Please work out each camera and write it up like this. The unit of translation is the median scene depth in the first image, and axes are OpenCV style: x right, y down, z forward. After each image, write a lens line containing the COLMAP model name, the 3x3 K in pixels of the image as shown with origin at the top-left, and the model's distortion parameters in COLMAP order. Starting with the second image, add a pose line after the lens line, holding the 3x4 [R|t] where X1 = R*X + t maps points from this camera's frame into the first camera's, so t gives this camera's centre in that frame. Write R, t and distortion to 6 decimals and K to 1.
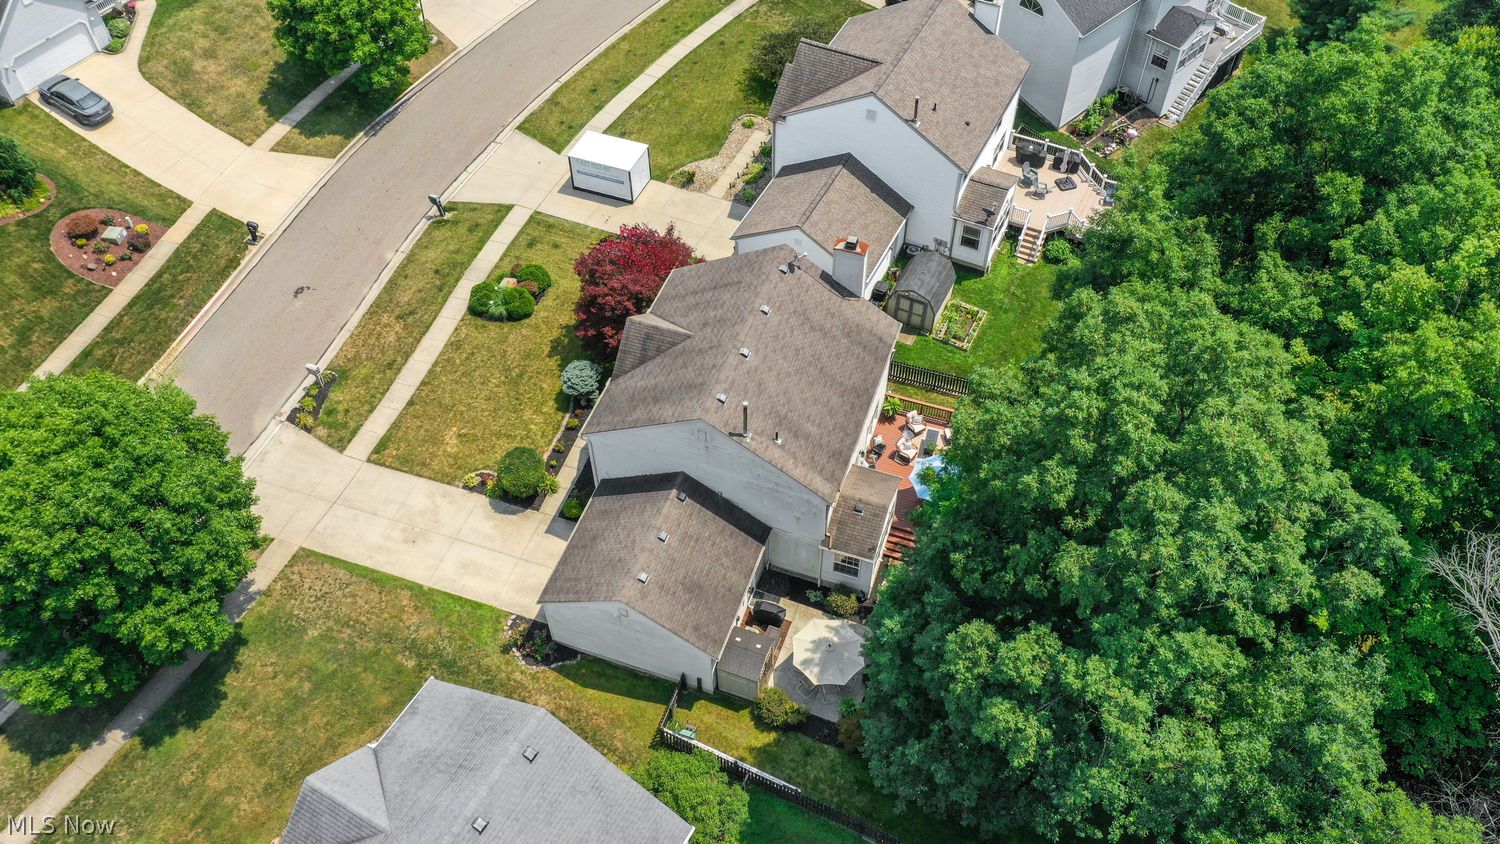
lens RADIAL K [[1194.8, 0, 742.9], [0, 1194.8, 429.1], [0, 0, 1]] dist [0.009750, 0.003759]
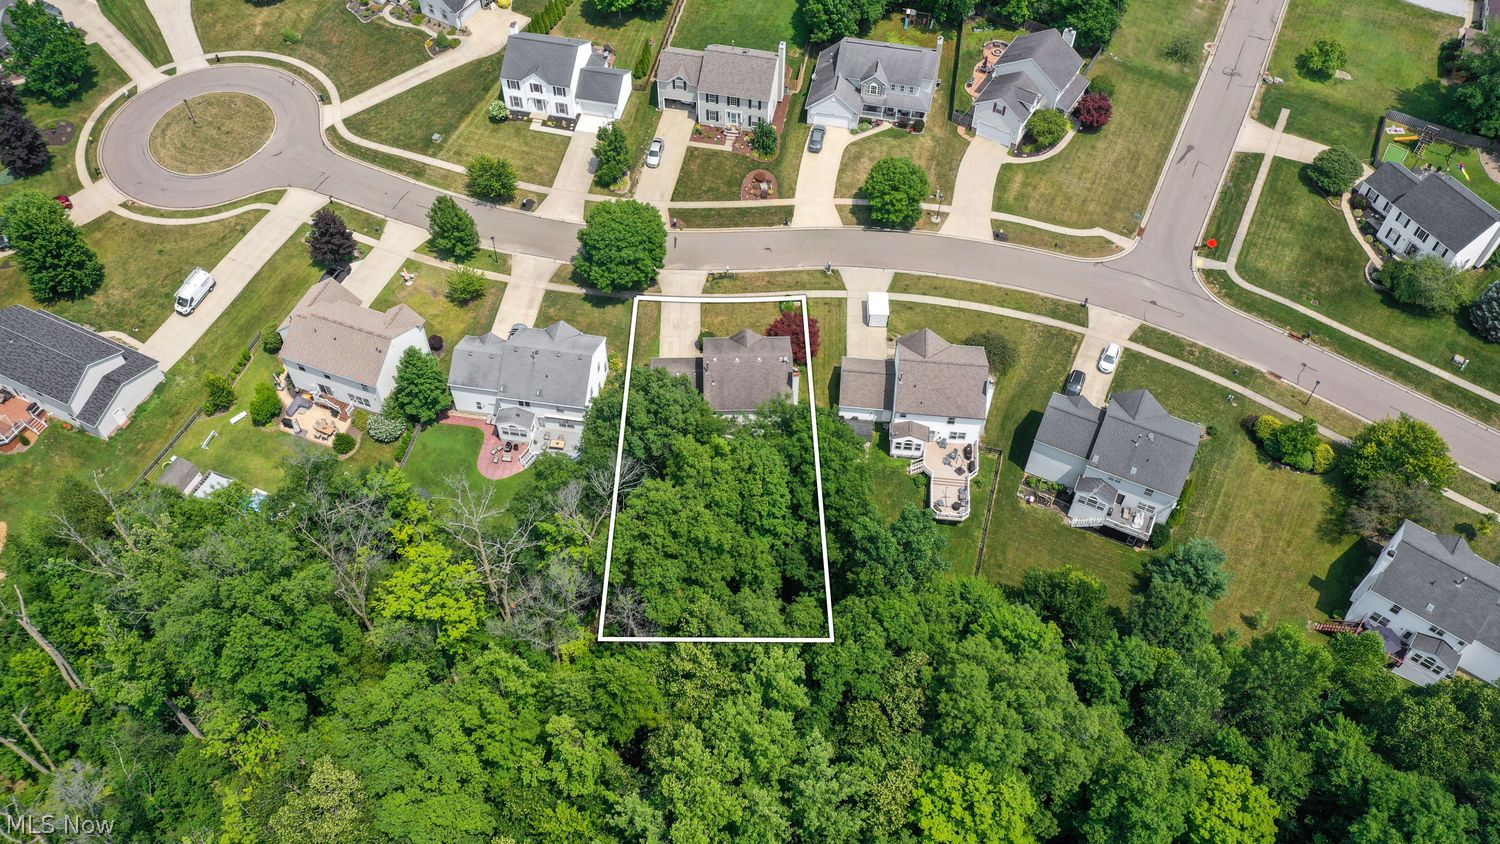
lens RADIAL K [[1194.8, 0, 748.1], [0, 1194.8, 423.9], [0, 0, 1]] dist [0.009750, 0.003759]
pose [[0.359826, 0.760746, -0.540177, 1.200590], [-0.729088, 0.590527, 0.345990, -0.705077], [0.582199, 0.269340, 0.767138, -0.822725]]
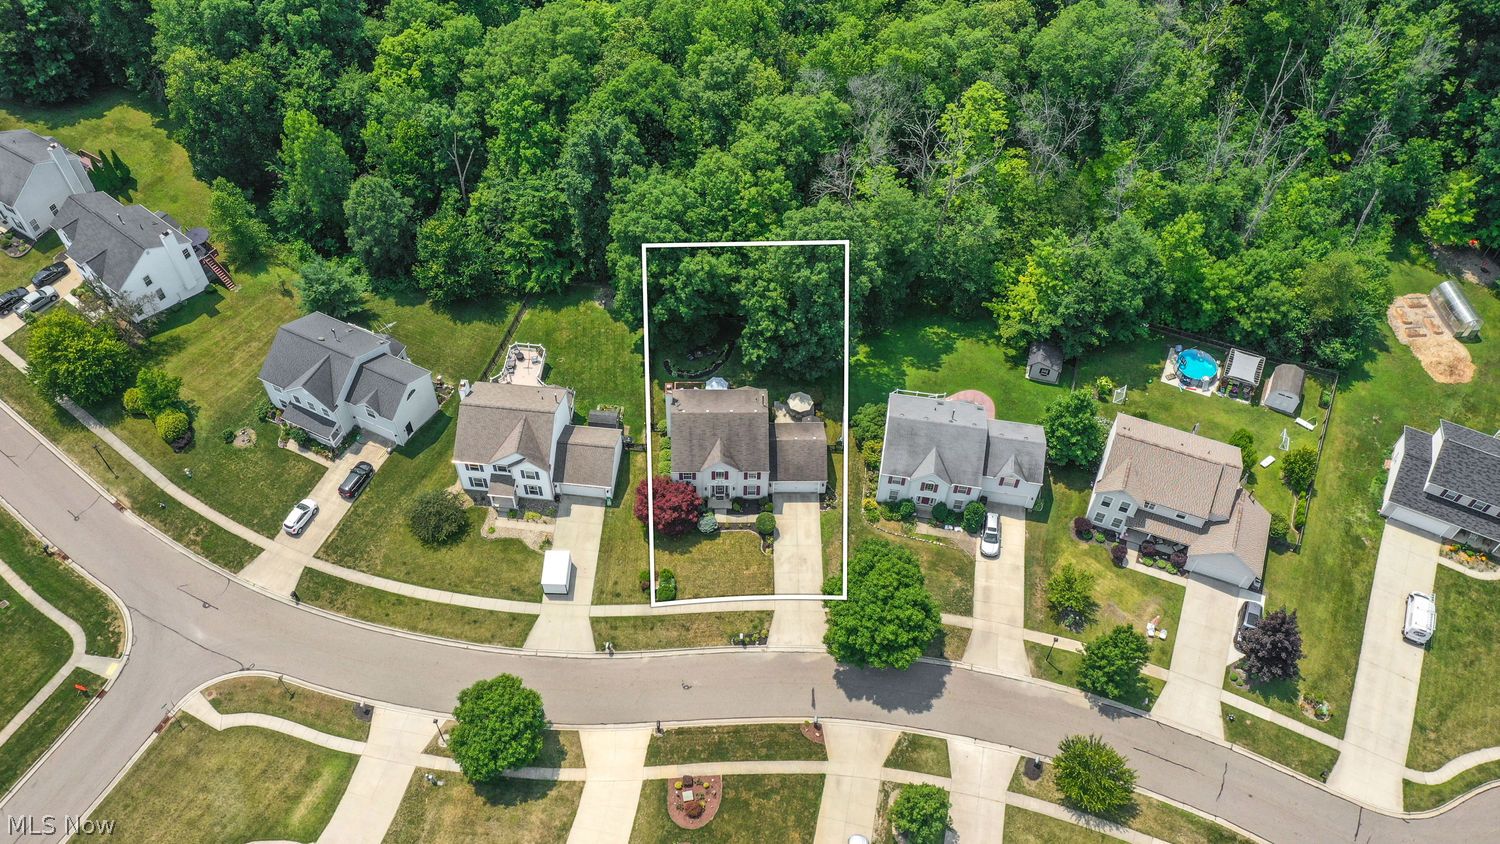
lens RADIAL K [[1194.8, 0, 709.2], [0, 1194.8, 425.8], [0, 0, 1]] dist [0.009750, 0.003759]
pose [[-0.338360, -0.763481, 0.550099, -1.044055], [0.733158, 0.152579, 0.662721, -1.319884], [-0.589909, 0.627548, 0.508126, -0.212189]]
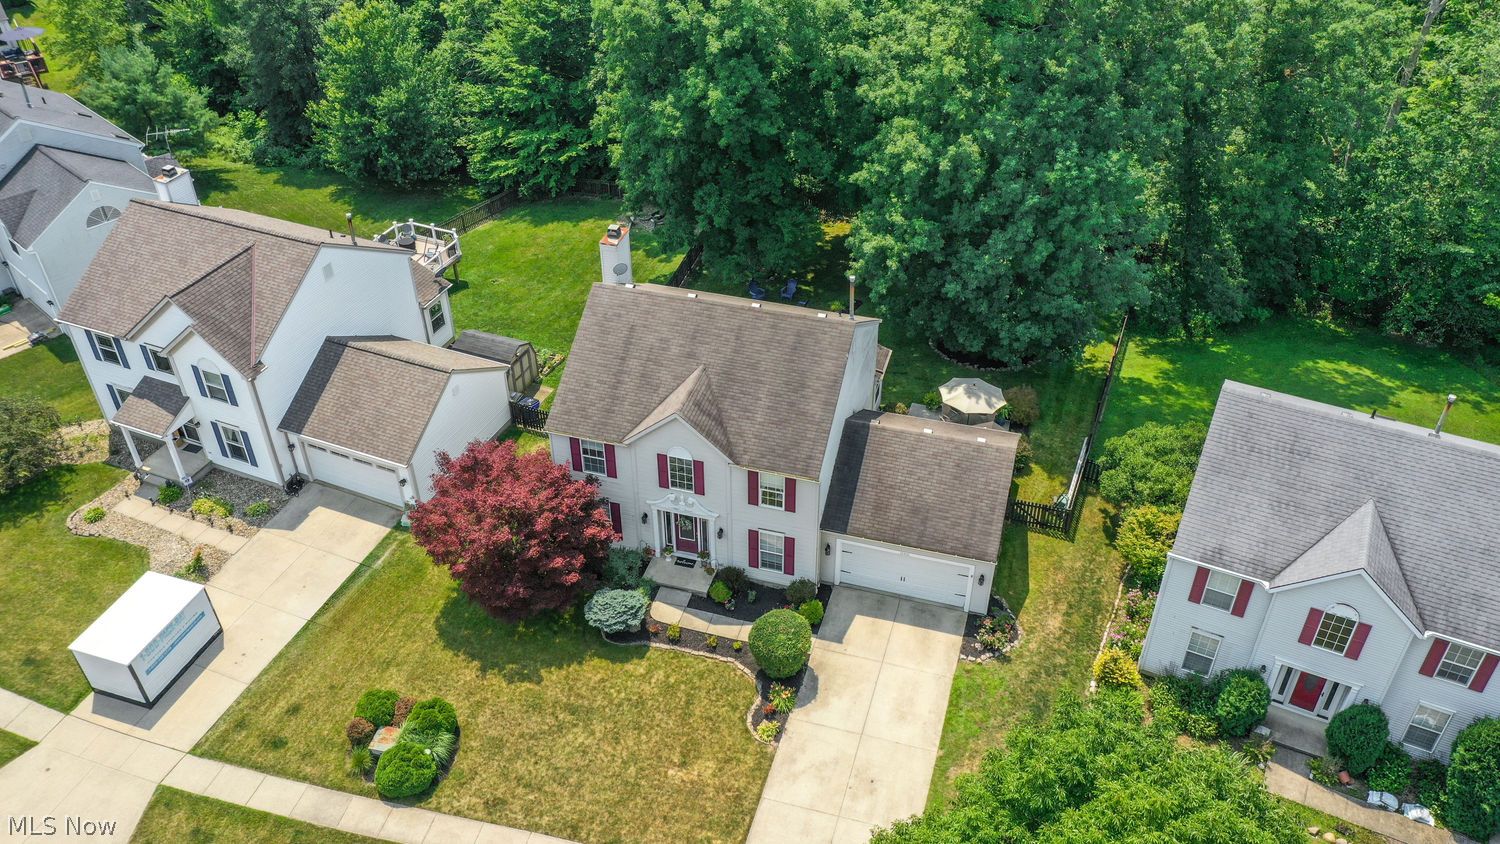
lens RADIAL K [[1194.8, 0, 747.0], [0, 1194.8, 419.9], [0, 0, 1]] dist [0.009750, 0.003759]
pose [[-0.053193, -0.598593, 0.799285, -0.572417], [0.775603, 0.479392, 0.410639, -0.294750], [-0.628976, 0.641771, 0.438770, 0.461771]]
